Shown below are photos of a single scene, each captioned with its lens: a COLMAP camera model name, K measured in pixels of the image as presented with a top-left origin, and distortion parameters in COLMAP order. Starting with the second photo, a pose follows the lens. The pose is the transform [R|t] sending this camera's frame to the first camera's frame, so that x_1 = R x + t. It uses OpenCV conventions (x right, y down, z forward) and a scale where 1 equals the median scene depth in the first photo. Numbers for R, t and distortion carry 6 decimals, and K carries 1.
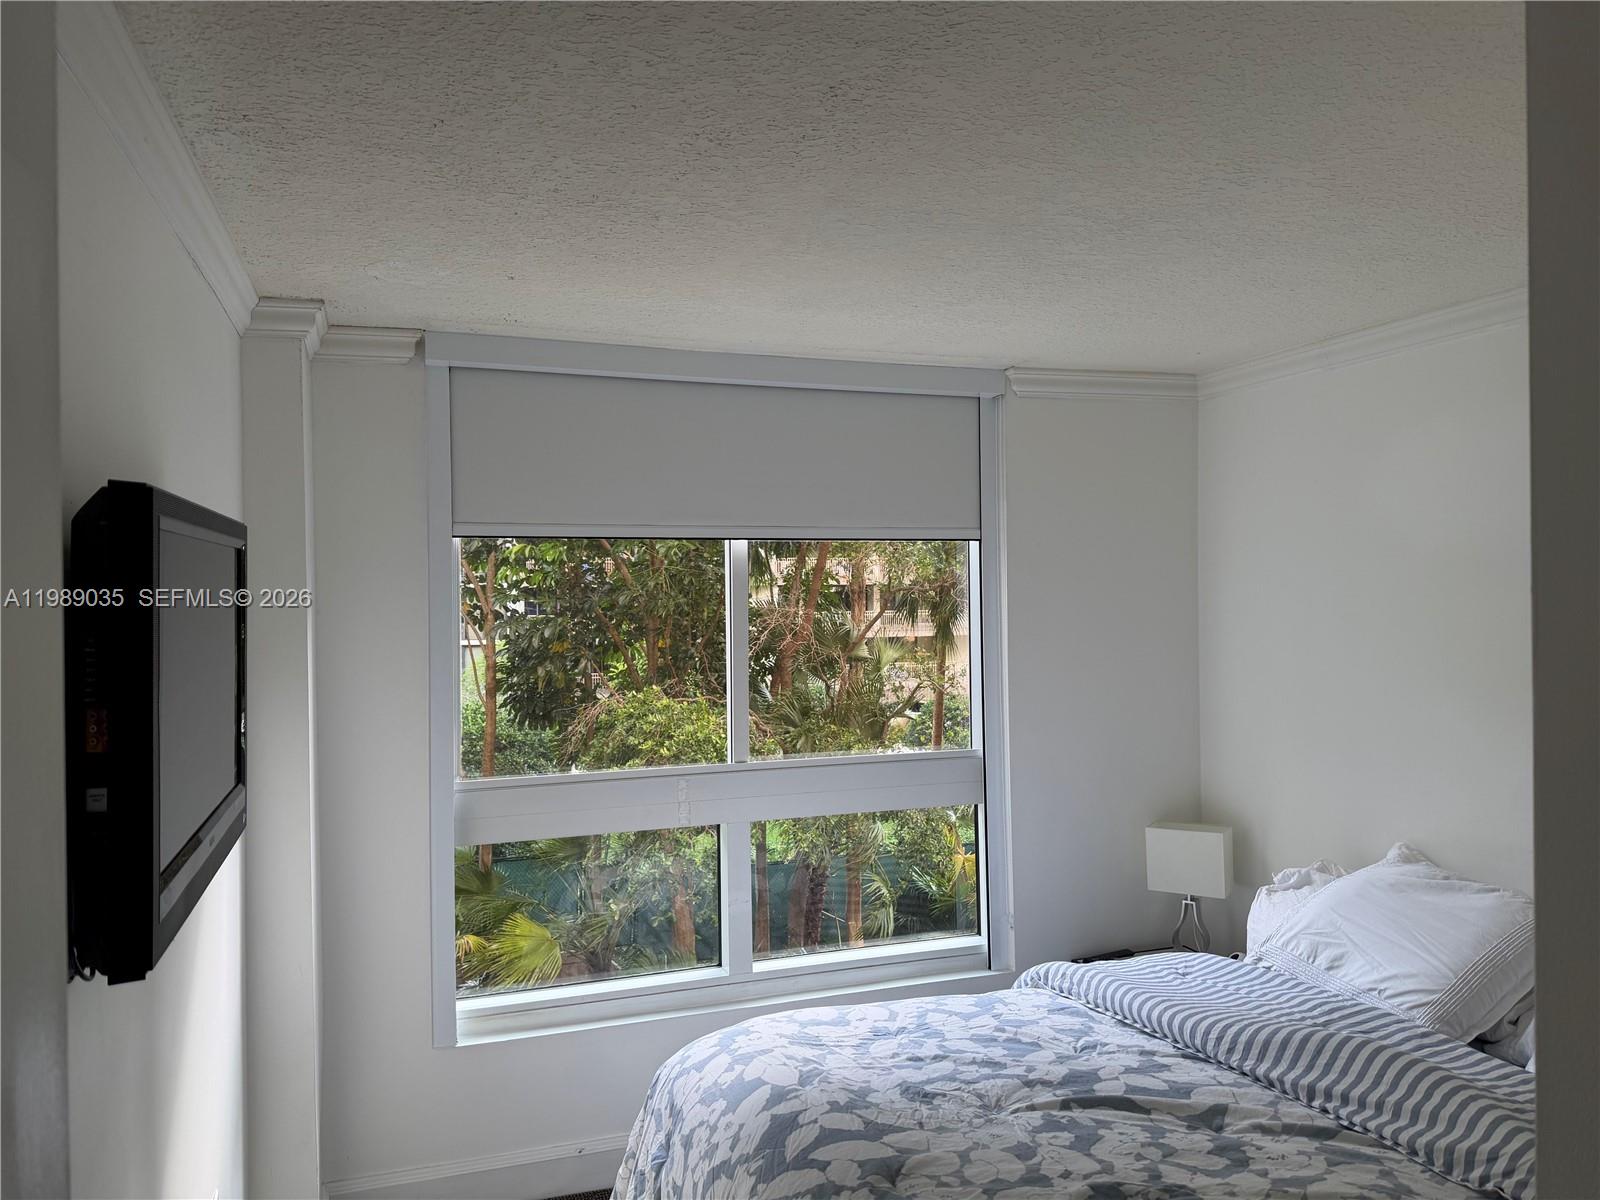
lens RADIAL K [[1125.5, 0, 800.0], [0, 1125.5, 600.0], [0, 0, 1]] dist [0.067649, -0.154458]
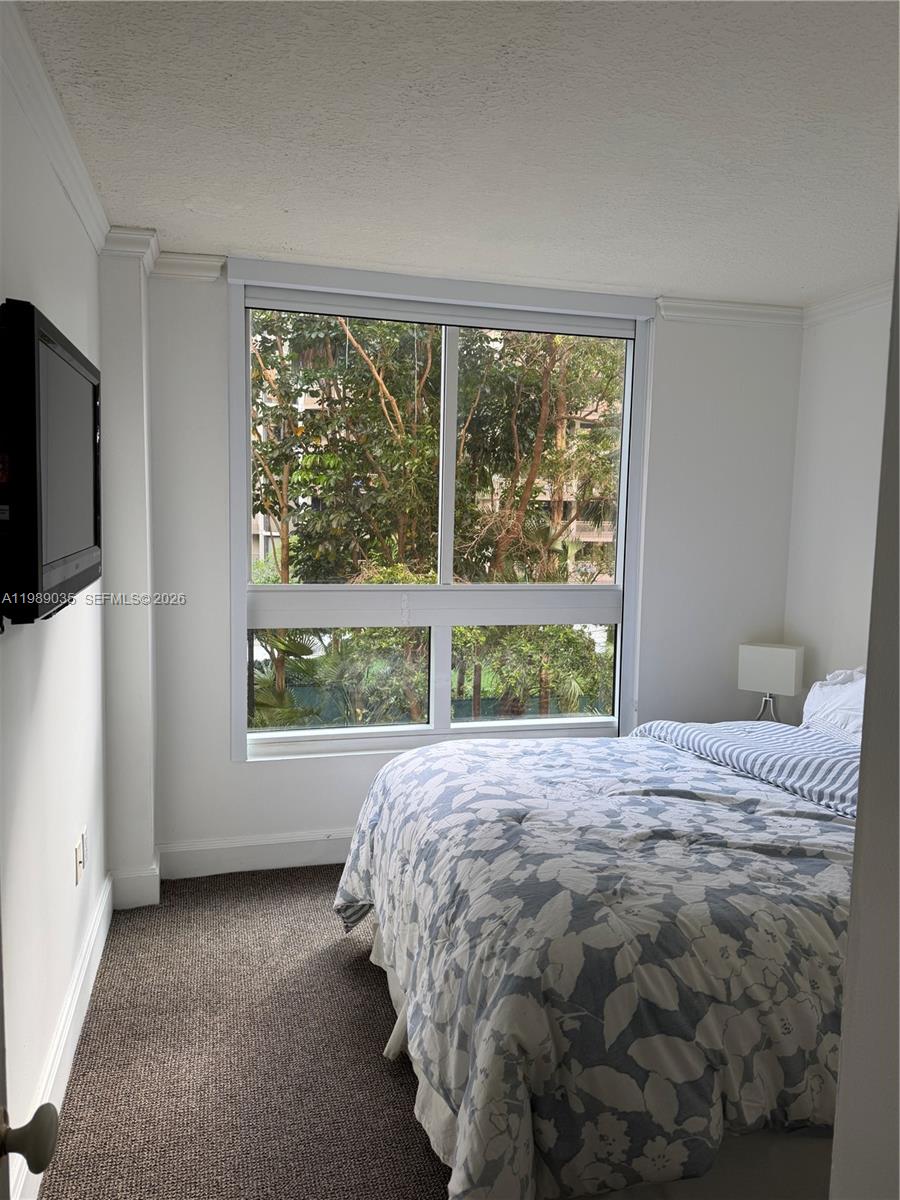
lens RADIAL K [[842.1, 0, 450.0], [0, 842.1, 600.0], [0, 0, 1]] dist [0.064588, -0.113856]
pose [[0.996372, 0.041215, -0.074460, 0.047990], [-0.033118, 0.993720, 0.106879, 0.080912], [0.078397, -0.104025, 0.991480, -0.073454]]
